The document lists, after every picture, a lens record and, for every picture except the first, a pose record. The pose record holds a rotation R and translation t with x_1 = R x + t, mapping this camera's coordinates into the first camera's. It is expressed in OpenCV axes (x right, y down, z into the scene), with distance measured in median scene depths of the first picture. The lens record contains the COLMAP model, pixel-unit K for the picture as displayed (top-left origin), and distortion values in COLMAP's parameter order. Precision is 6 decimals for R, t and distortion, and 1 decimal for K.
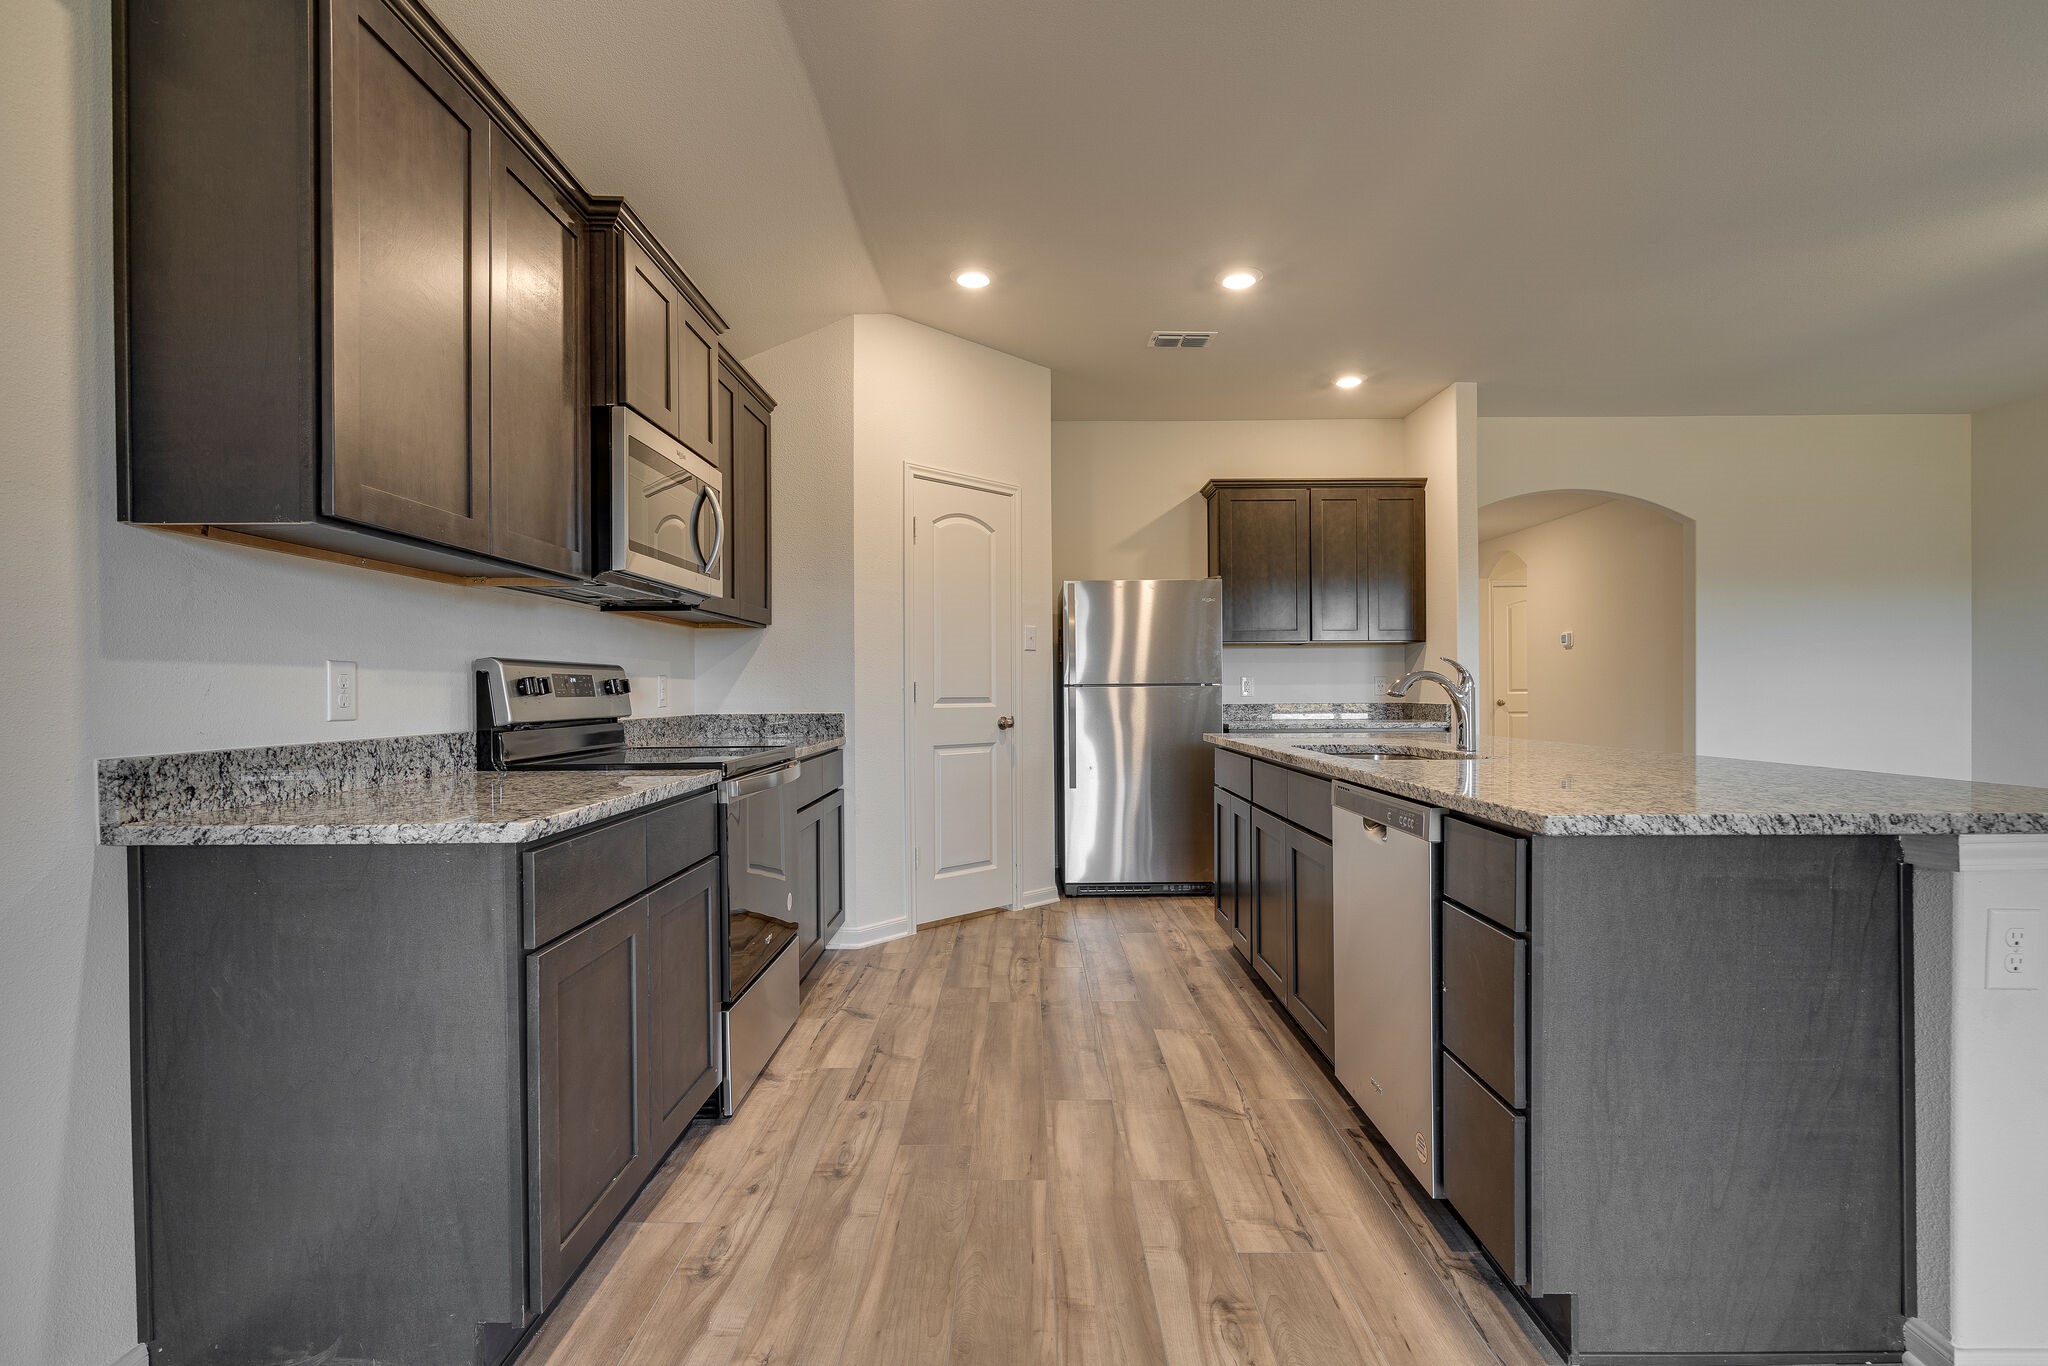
lens RADIAL K [[956.8, 0, 1026.5], [0, 956.8, 696.8], [0, 0, 1]] dist [-0.000109, 0.000405]
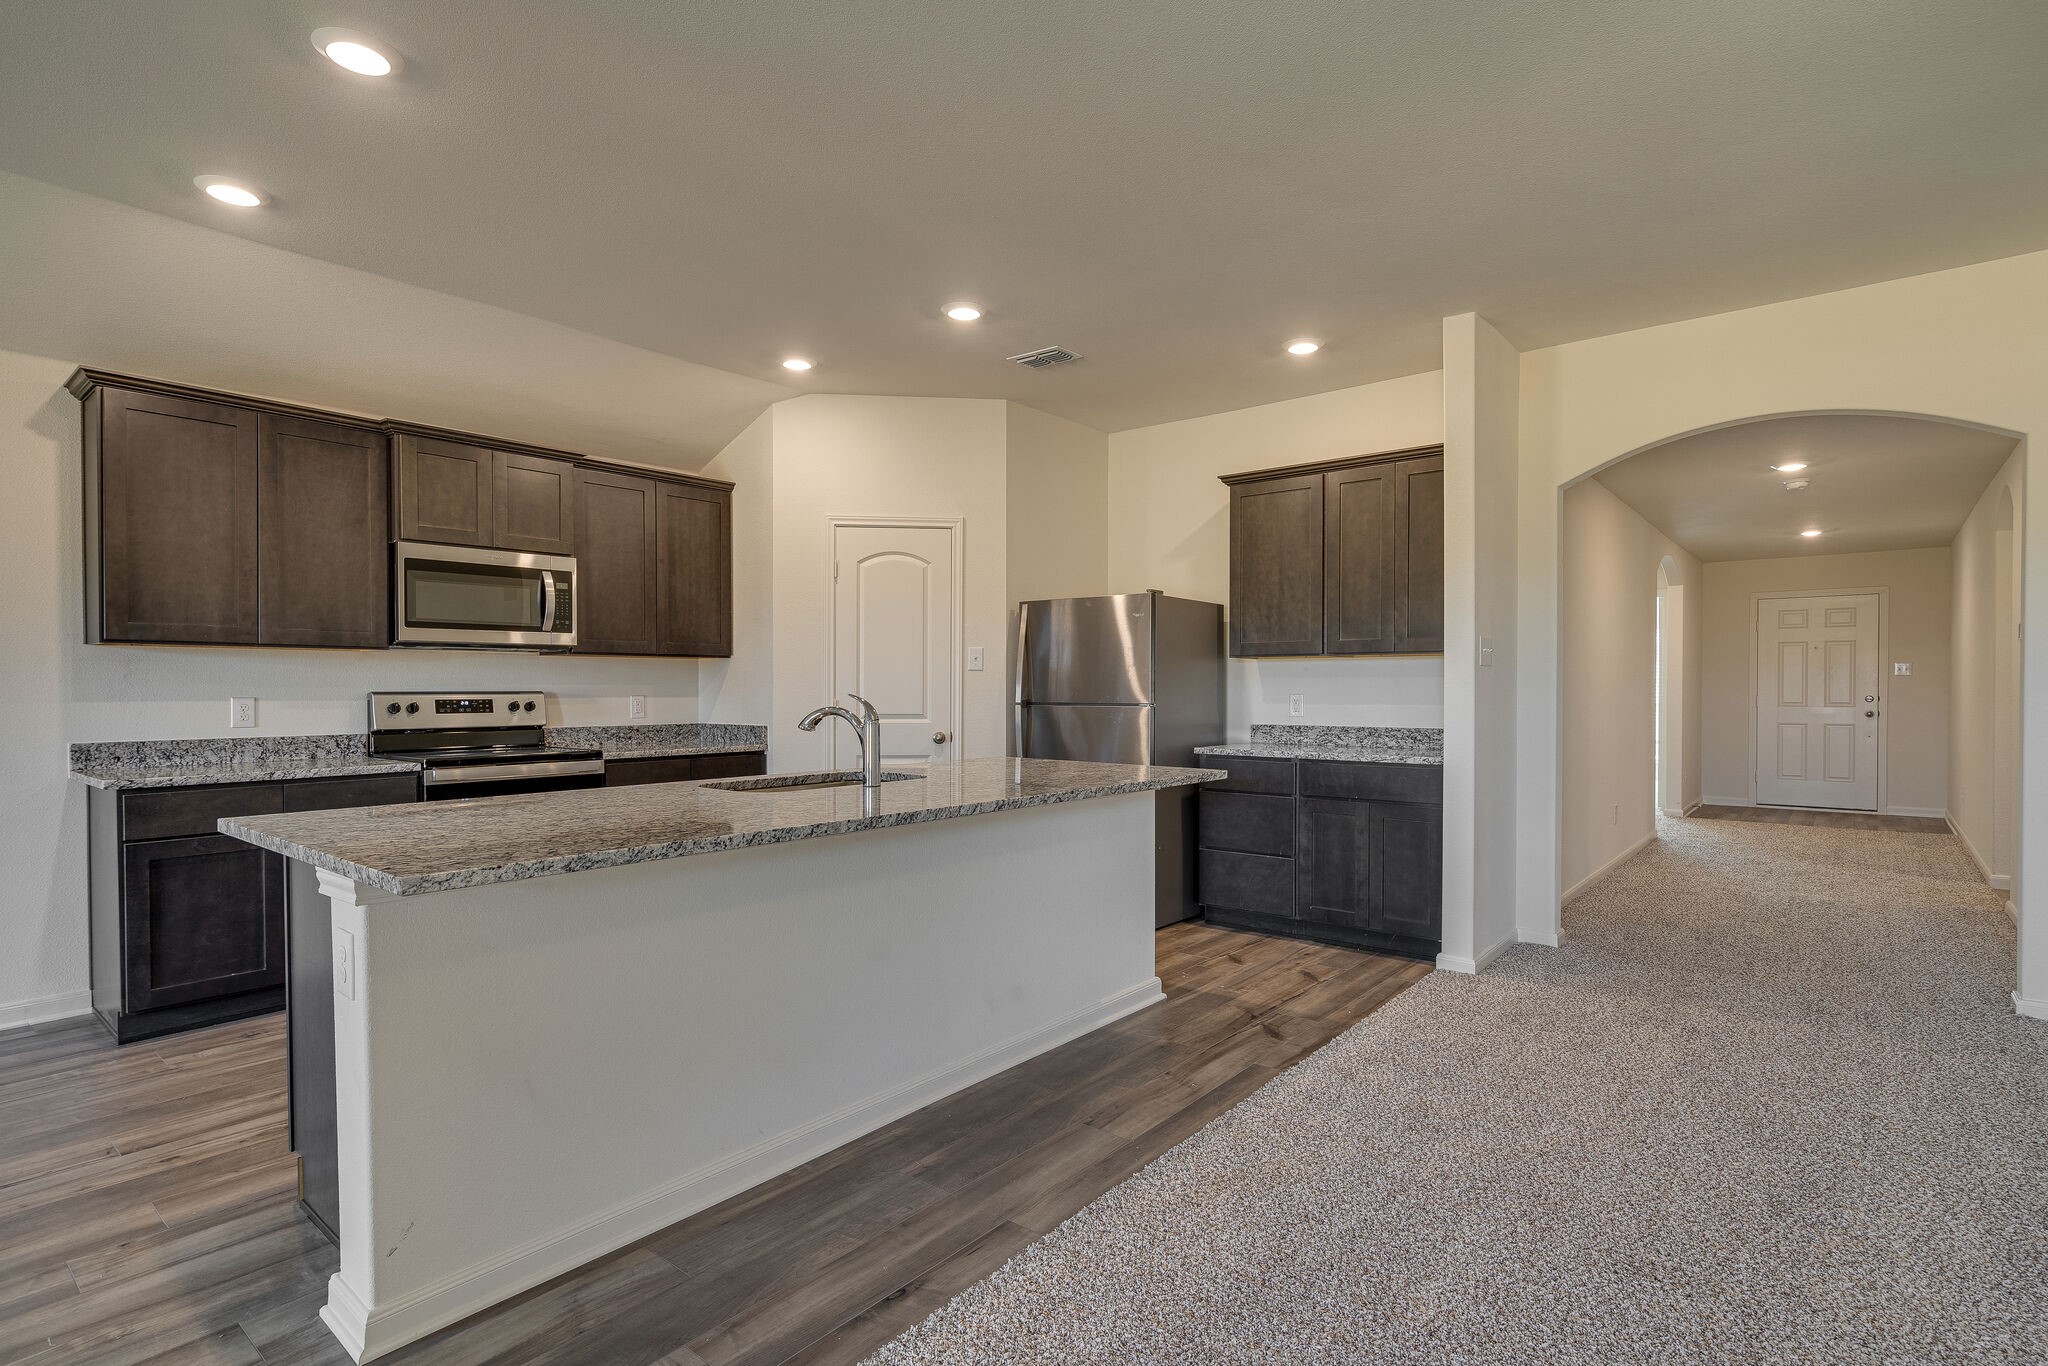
lens RADIAL K [[1002.6, 0, 1028.6], [0, 1002.6, 700.9], [0, 0, 1]] dist [0.000221, 0.000819]
pose [[0.773923, 0.014839, -0.633106, 0.908373], [-0.009176, 0.999883, 0.012219, -0.034454], [0.633214, -0.003647, 0.773968, 0.203653]]
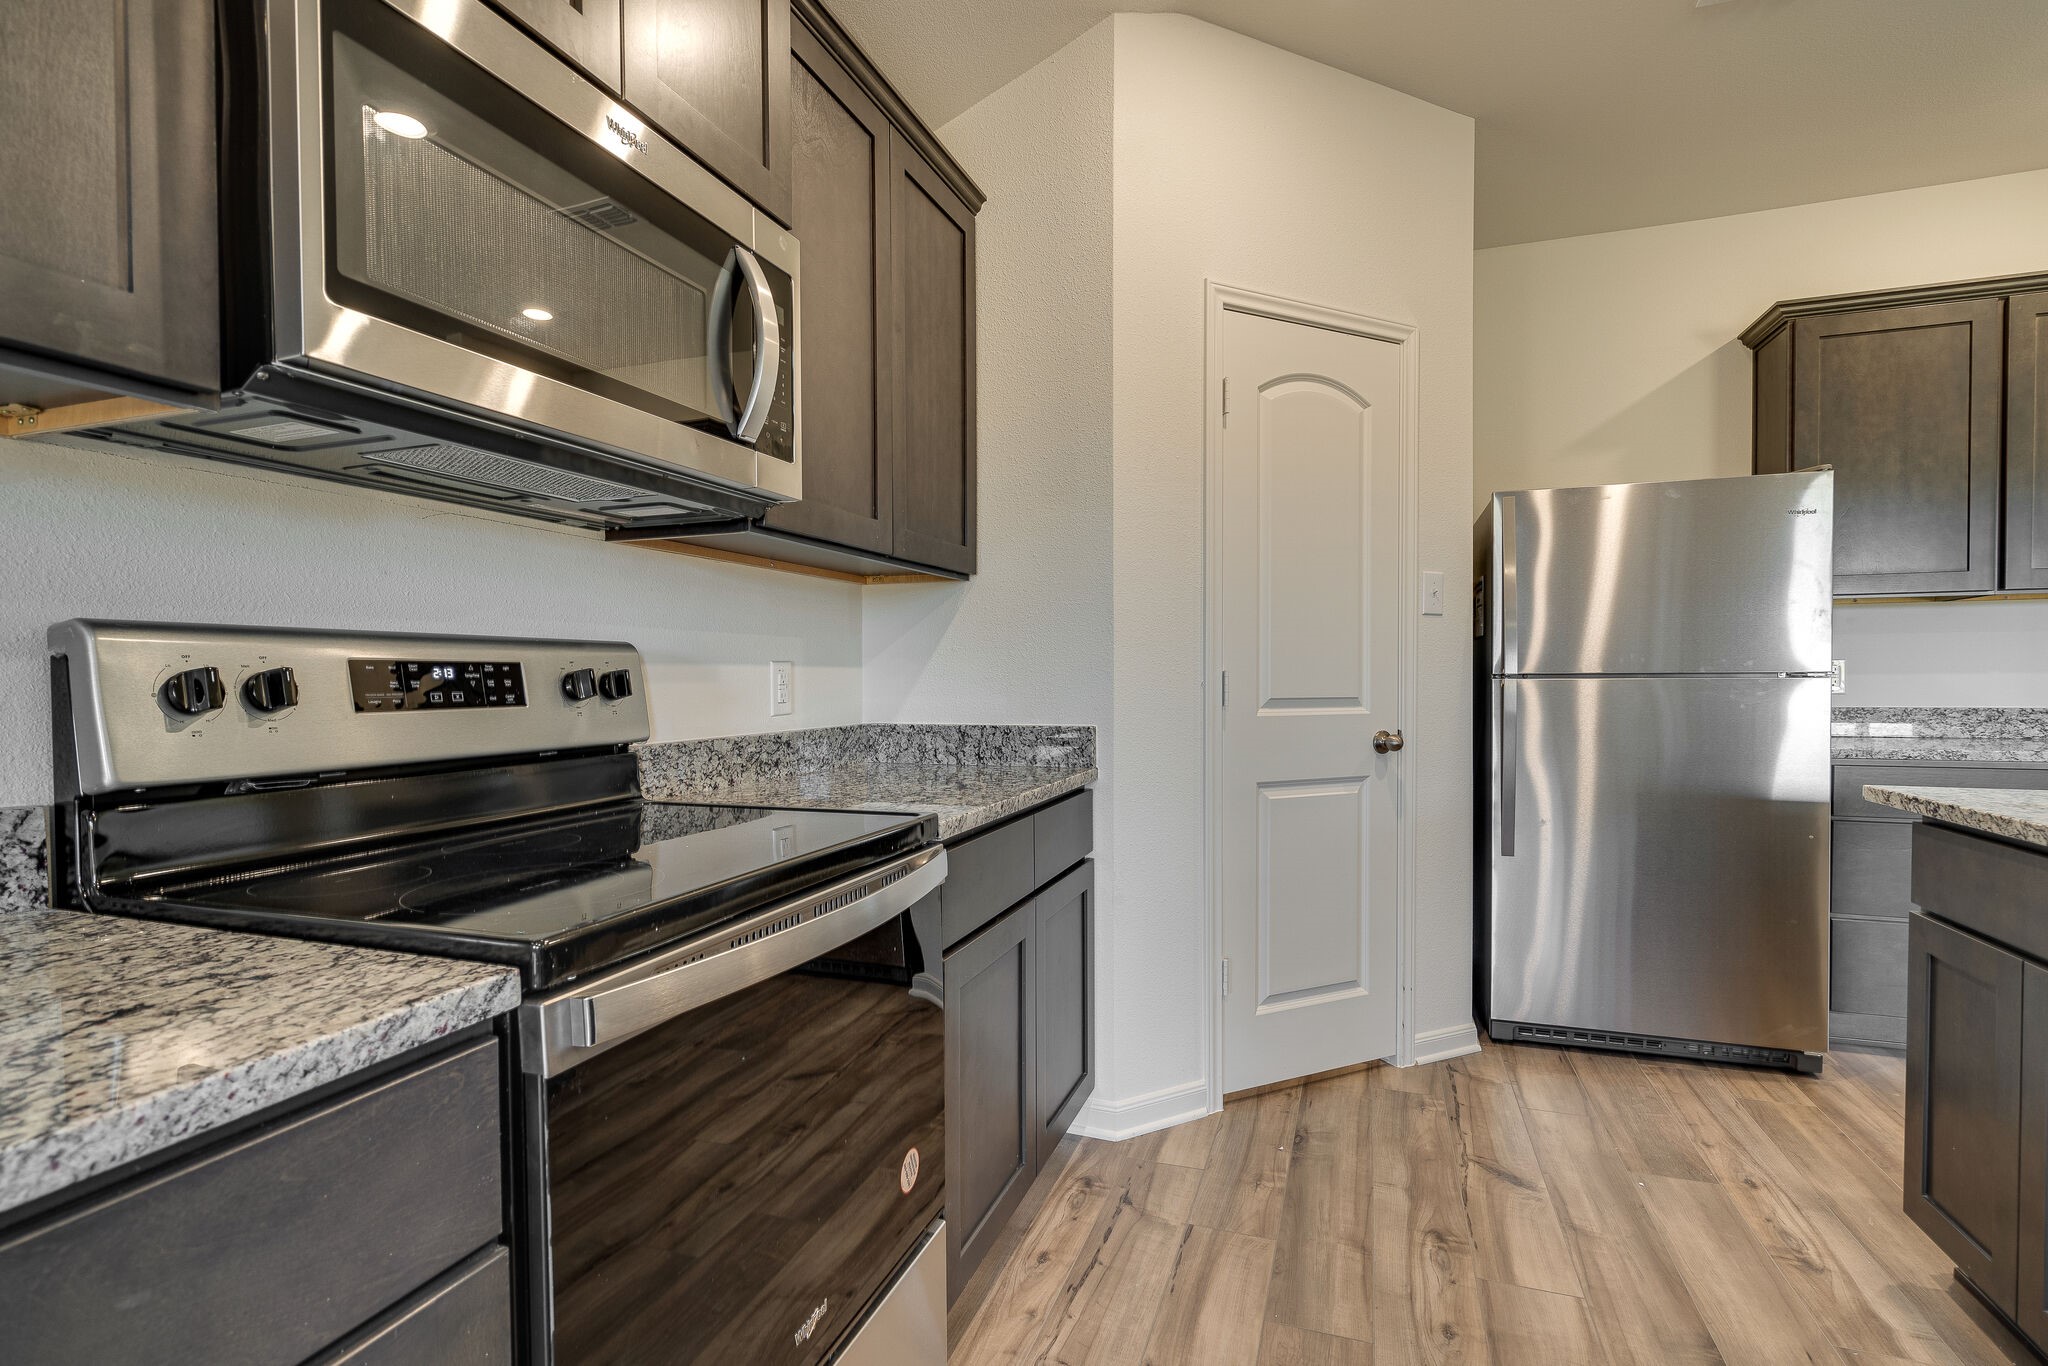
lens RADIAL K [[956.8, 0, 1026.5], [0, 956.8, 696.8], [0, 0, 1]] dist [-0.000109, 0.000405]
pose [[0.940597, 0.009003, -0.339405, -0.035658], [-0.003177, 0.999838, 0.017716, -0.010411], [0.339509, -0.015586, 0.940474, 0.452738]]
